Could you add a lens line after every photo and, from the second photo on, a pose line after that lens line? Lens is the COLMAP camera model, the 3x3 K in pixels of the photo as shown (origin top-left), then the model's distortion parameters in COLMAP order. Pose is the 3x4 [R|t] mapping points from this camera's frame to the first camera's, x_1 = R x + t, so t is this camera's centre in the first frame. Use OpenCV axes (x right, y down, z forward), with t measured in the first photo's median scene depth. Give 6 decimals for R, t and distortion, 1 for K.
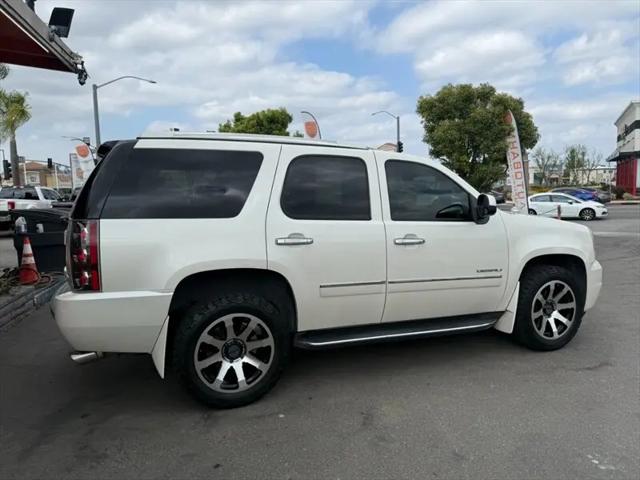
lens RADIAL K [[485.8, 0, 298.4], [0, 485.8, 239.8], [0, 0, 1]] dist [0.056076, -0.083088]
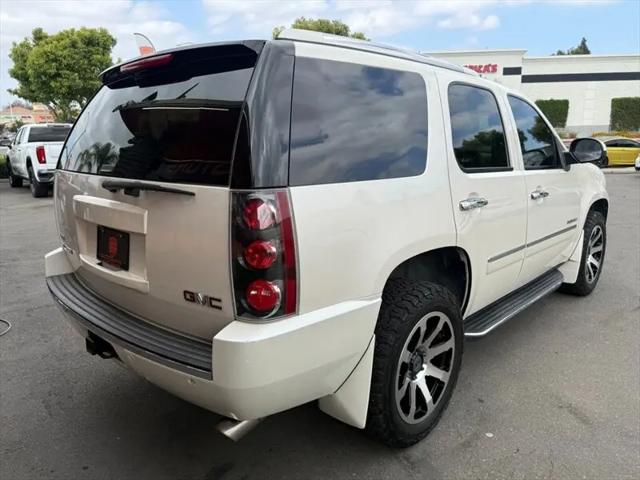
lens RADIAL K [[485.8, 0, 298.4], [0, 485.8, 239.8], [0, 0, 1]] dist [0.056076, -0.083088]
pose [[0.901392, -0.089203, 0.423716, -0.504974], [0.038666, 0.991223, 0.126421, -0.042416], [-0.431274, -0.097572, 0.896929, 0.398231]]
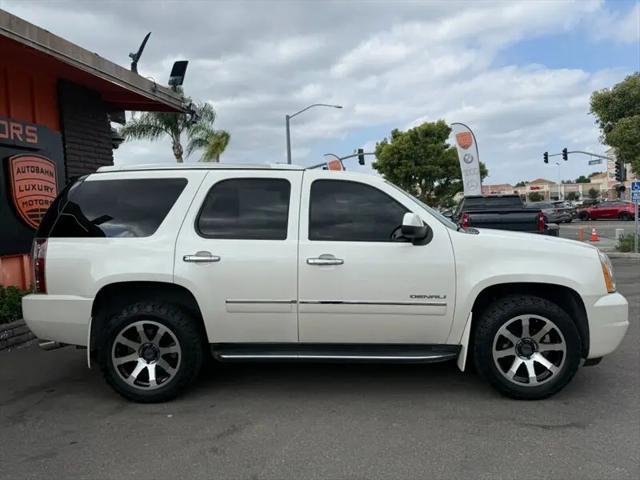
lens RADIAL K [[485.8, 0, 298.4], [0, 485.8, 239.8], [0, 0, 1]] dist [0.056076, -0.083088]
pose [[0.901231, 0.007966, -0.433266, 0.597097], [-0.022053, 0.999379, -0.027497, -0.012674], [0.432778, 0.034336, 0.900846, 0.095447]]
